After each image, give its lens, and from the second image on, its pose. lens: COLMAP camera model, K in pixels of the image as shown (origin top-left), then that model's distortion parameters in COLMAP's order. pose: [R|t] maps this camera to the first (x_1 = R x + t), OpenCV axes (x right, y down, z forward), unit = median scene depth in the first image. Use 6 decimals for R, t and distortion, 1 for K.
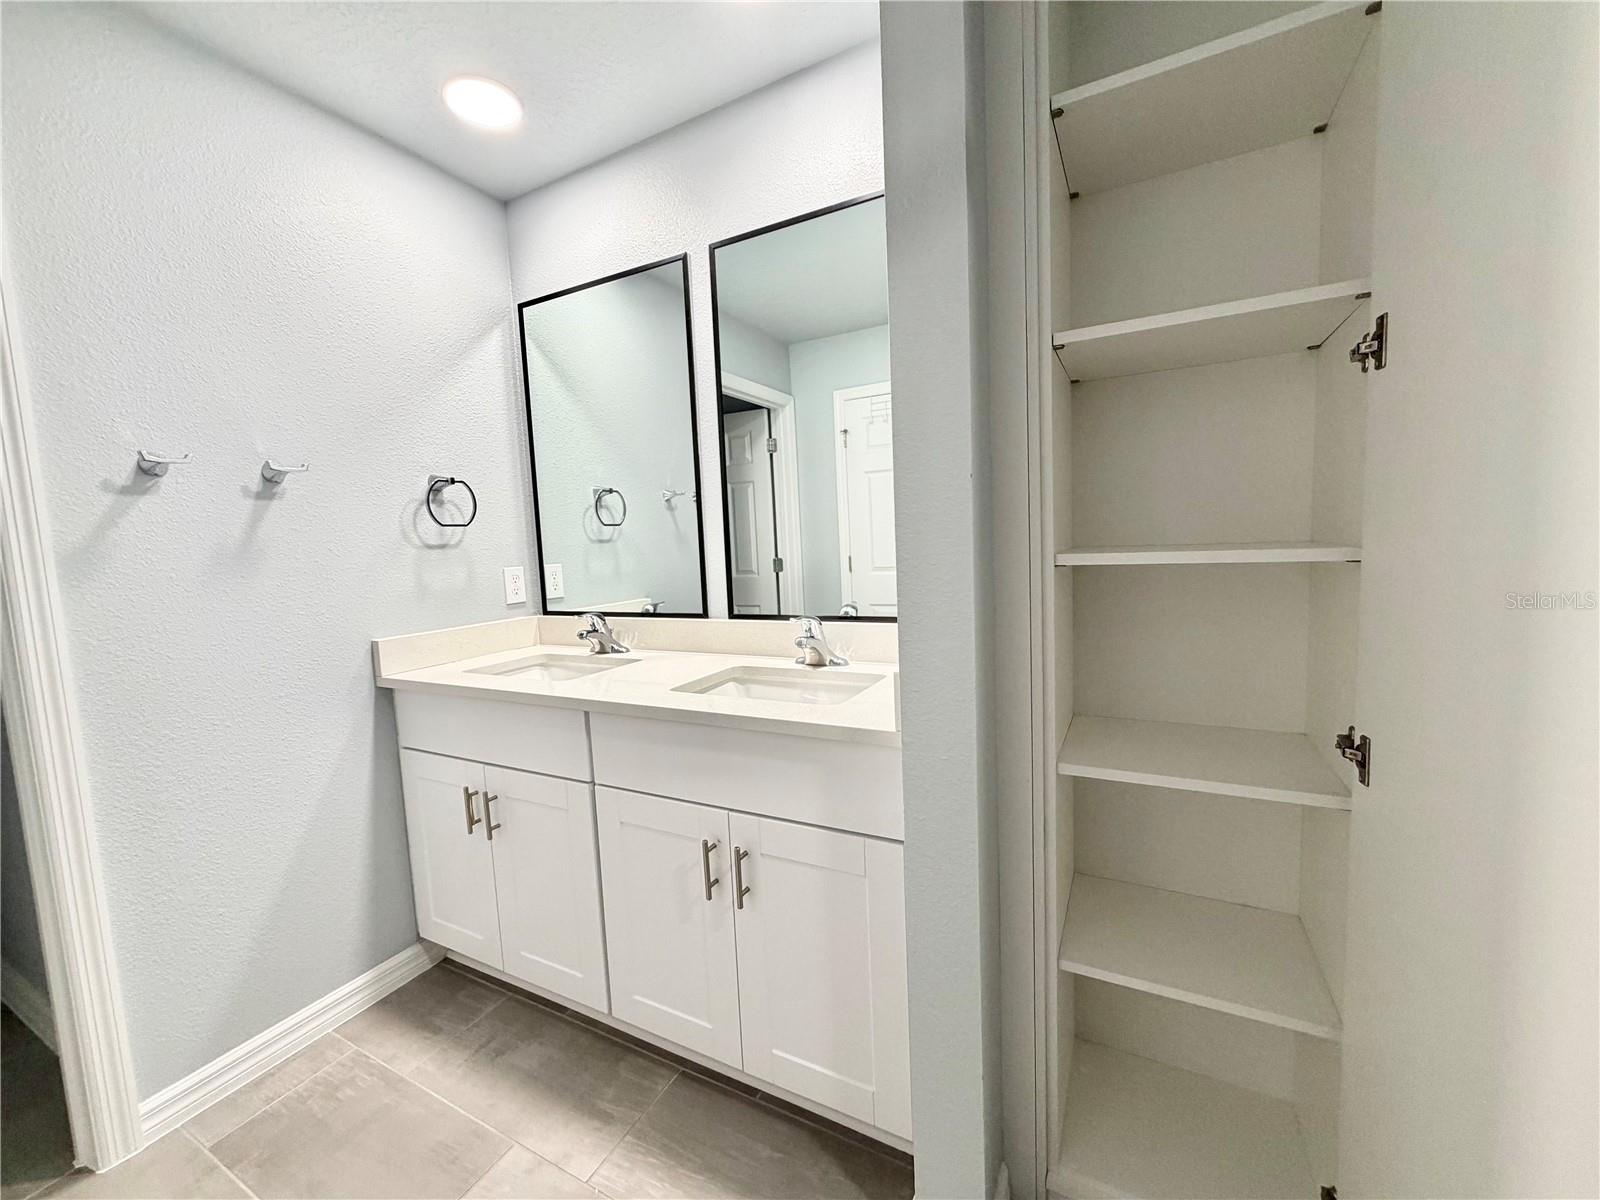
lens RADIAL K [[621.8, 0, 800.0], [0, 621.8, 600.0], [0, 0, 1]] dist [0.027141, 0.000041]
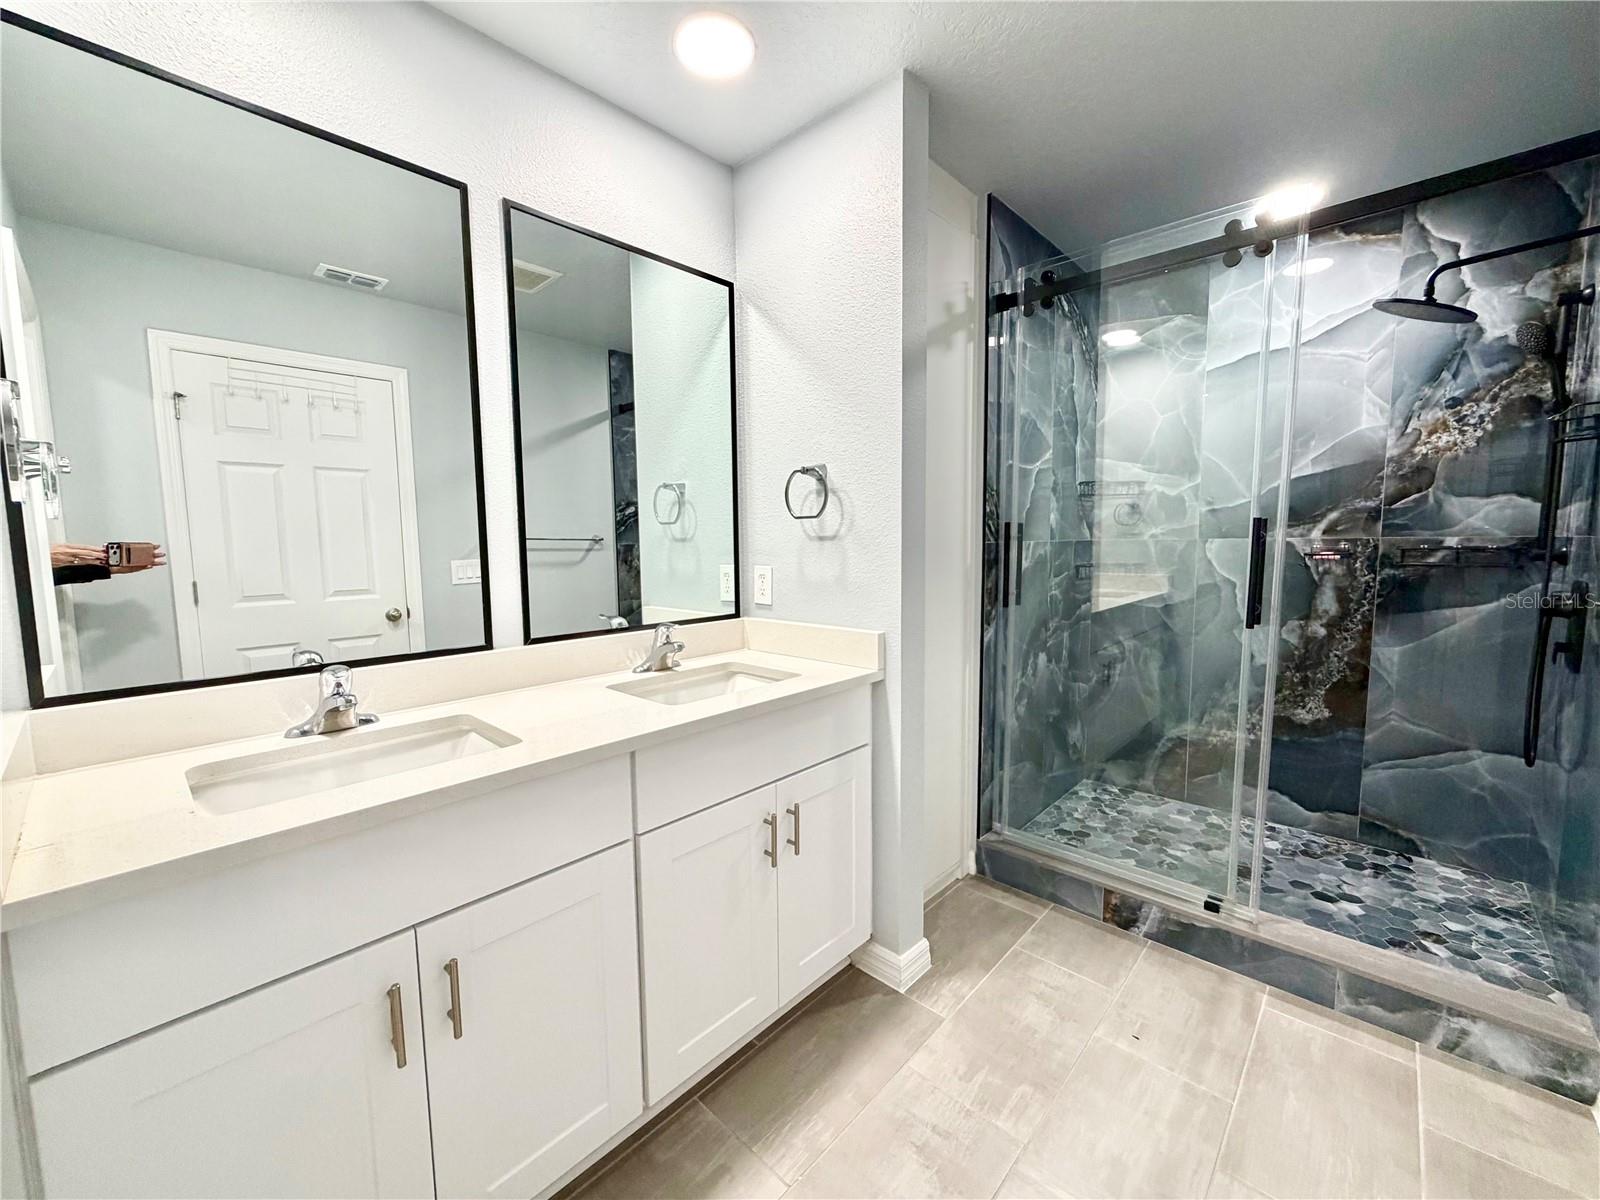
lens RADIAL K [[636.1, 0, 798.5], [0, 636.1, 599.9], [0, 0, 1]] dist [-0.000300, 0.000318]
pose [[0.250874, -0.039363, 0.967219, -0.841883], [0.094571, 0.995390, 0.015980, -0.009723], [-0.963389, 0.087462, 0.253440, 0.431188]]
